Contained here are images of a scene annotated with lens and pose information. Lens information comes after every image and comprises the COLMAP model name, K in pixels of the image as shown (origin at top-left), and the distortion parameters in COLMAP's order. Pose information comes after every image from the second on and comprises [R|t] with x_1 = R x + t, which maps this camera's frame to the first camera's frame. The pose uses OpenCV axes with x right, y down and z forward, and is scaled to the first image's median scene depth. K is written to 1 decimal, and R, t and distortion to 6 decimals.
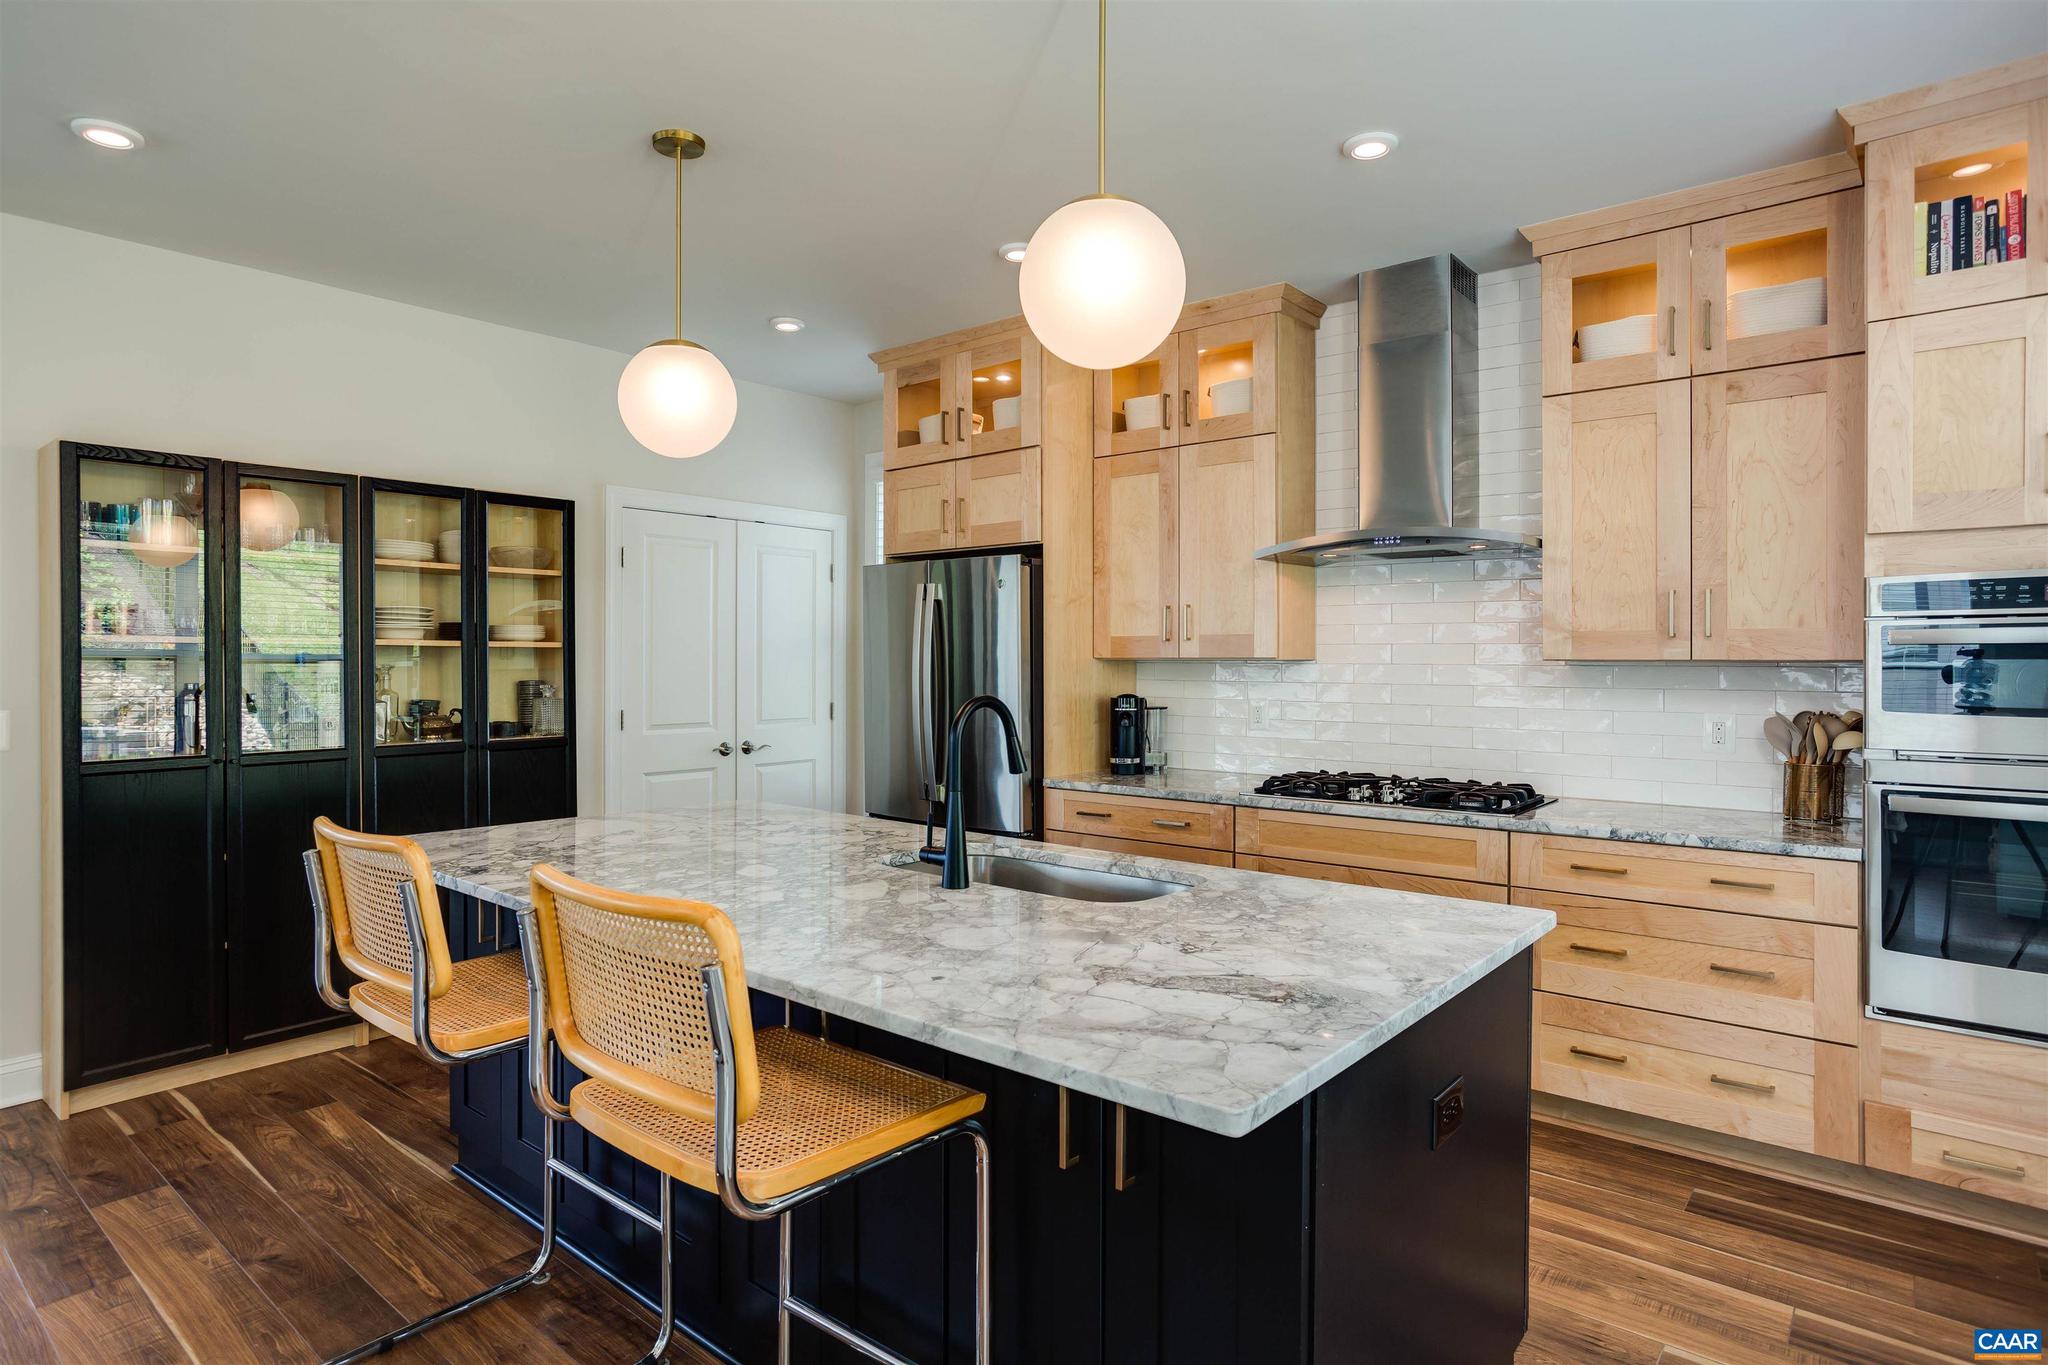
lens RADIAL K [[1204.3, 0, 1079.3], [0, 1204.3, 680.3], [0, 0, 1]] dist [0.074036, 0.000497]
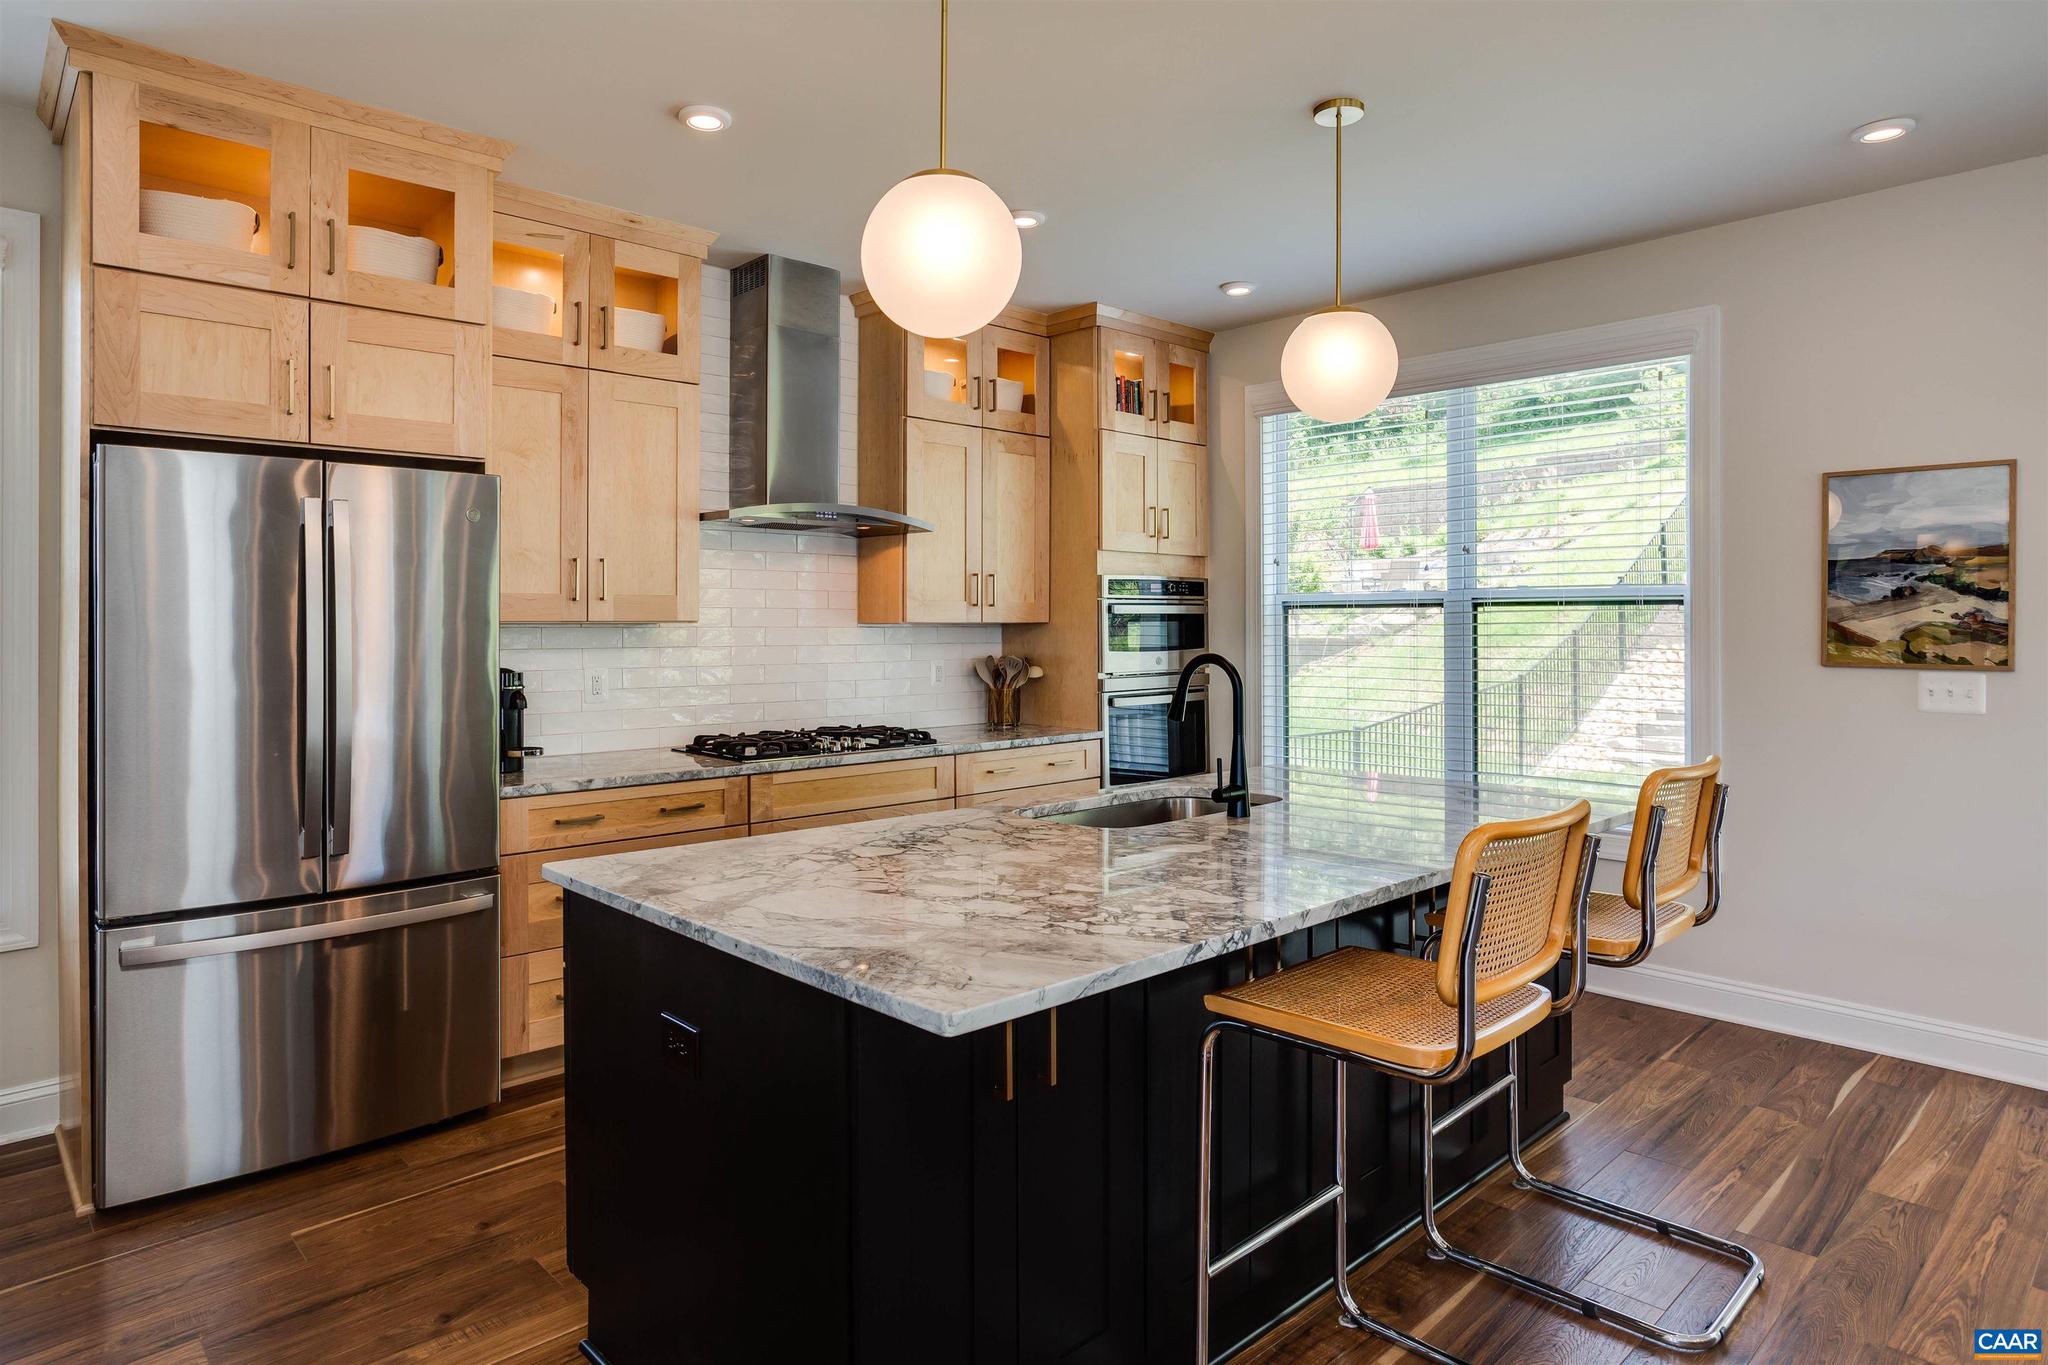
lens RADIAL K [[1206.7, 0, 1017.2], [0, 1206.7, 628.7], [0, 0, 1]] dist [-0.002245, -0.001044]
pose [[0.129851, -0.004618, 0.991523, -0.710861], [0.022720, 0.999740, 0.001680, -0.007584], [-0.991273, 0.022310, 0.129922, 0.597708]]
